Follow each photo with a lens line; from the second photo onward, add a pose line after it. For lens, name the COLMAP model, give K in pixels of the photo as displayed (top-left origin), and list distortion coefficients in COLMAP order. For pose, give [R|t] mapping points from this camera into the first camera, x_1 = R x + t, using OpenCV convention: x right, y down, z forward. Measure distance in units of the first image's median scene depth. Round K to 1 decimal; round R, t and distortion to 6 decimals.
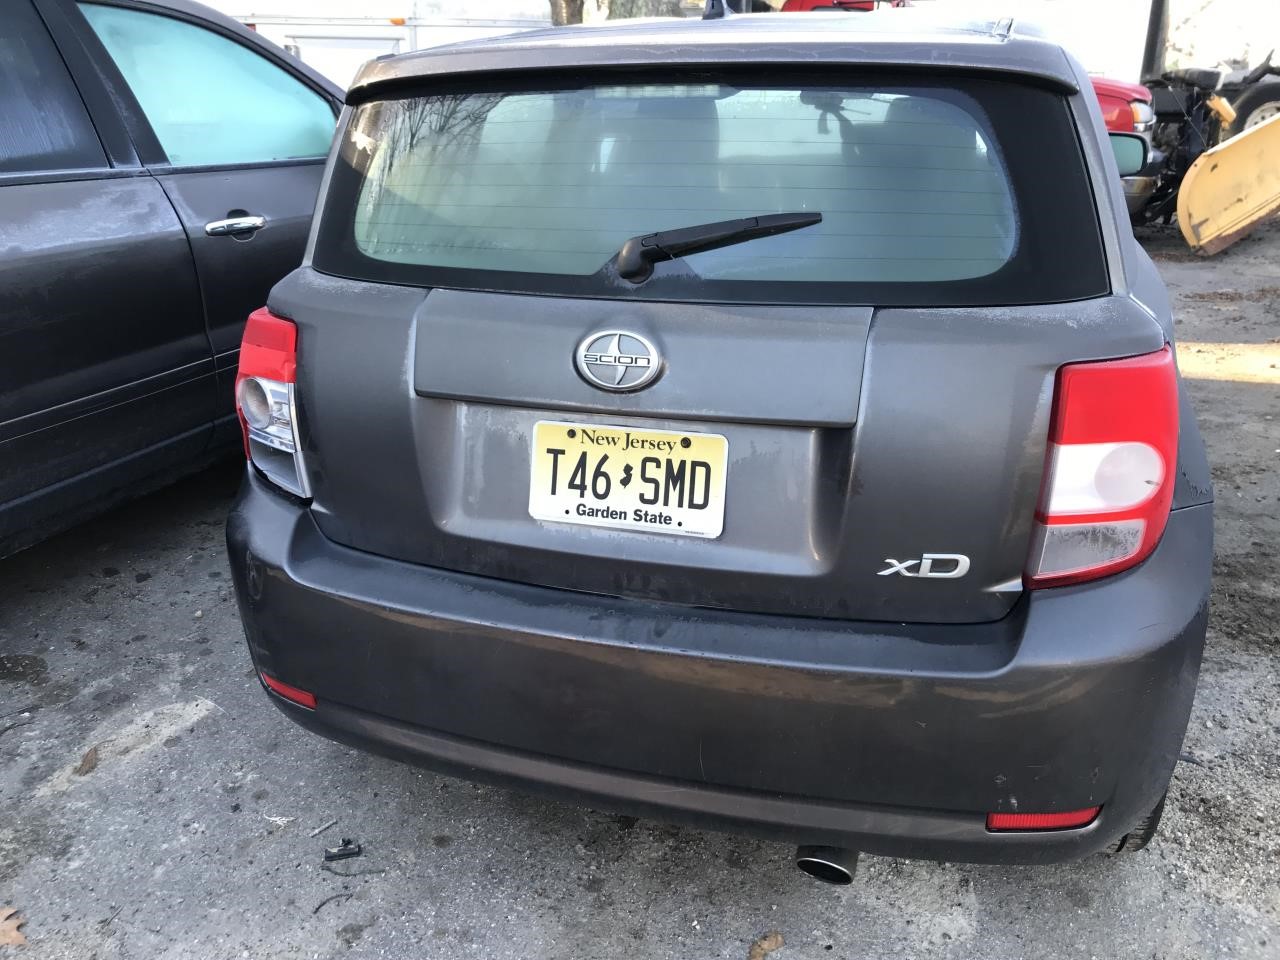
lens RADIAL K [[1063.2, 0, 640.0], [0, 1063.2, 480.0], [0, 0, 1]] dist [0.111662, -0.294123]
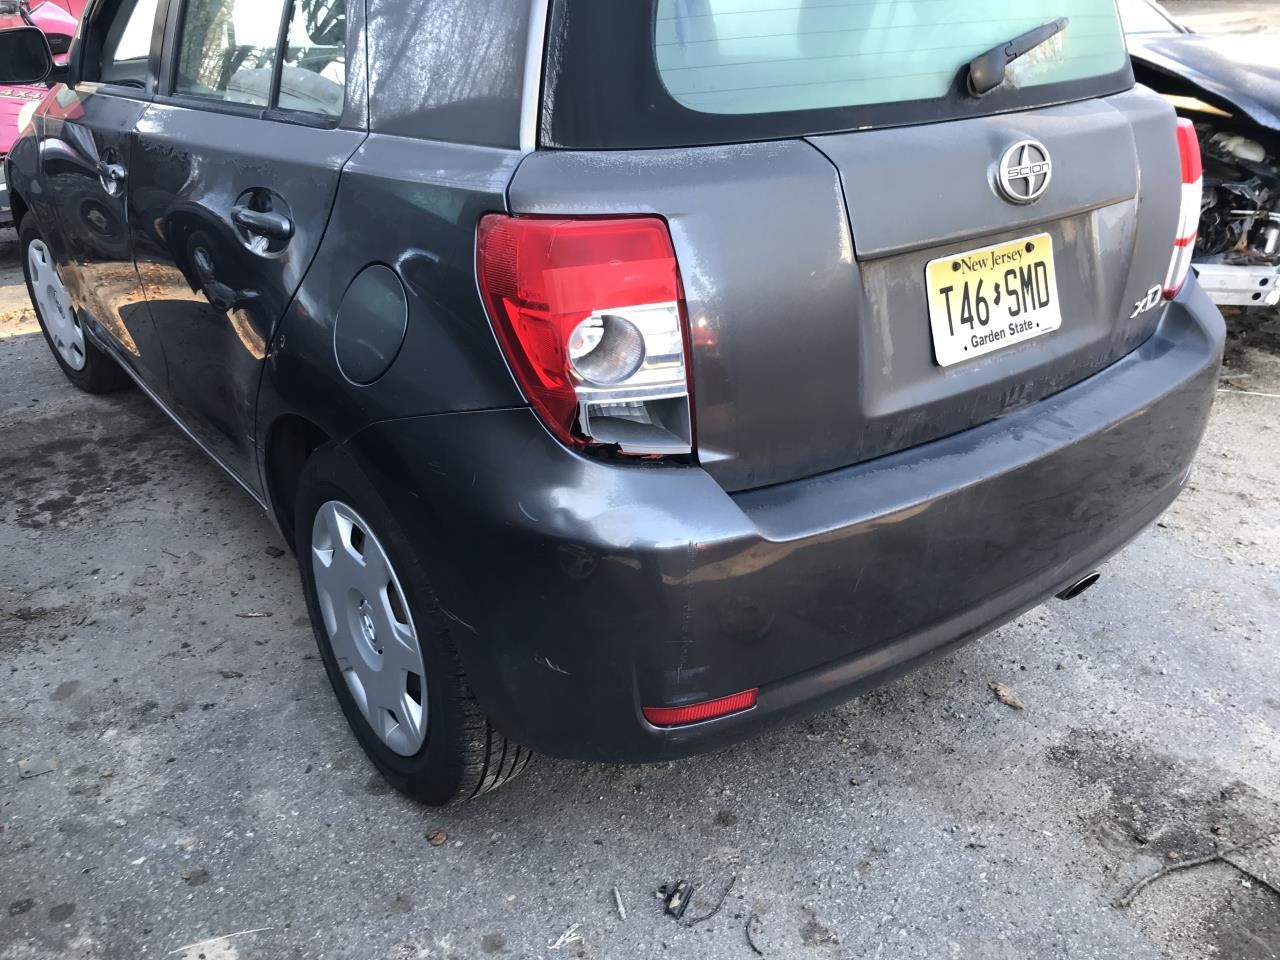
lens RADIAL K [[1063.2, 0, 640.0], [0, 1063.2, 480.0], [0, 0, 1]] dist [0.111662, -0.294123]
pose [[0.566271, -0.339878, 0.750880, -1.018903], [0.295542, 0.934169, 0.199960, -0.141966], [-0.769411, 0.108685, 0.629440, 0.636430]]
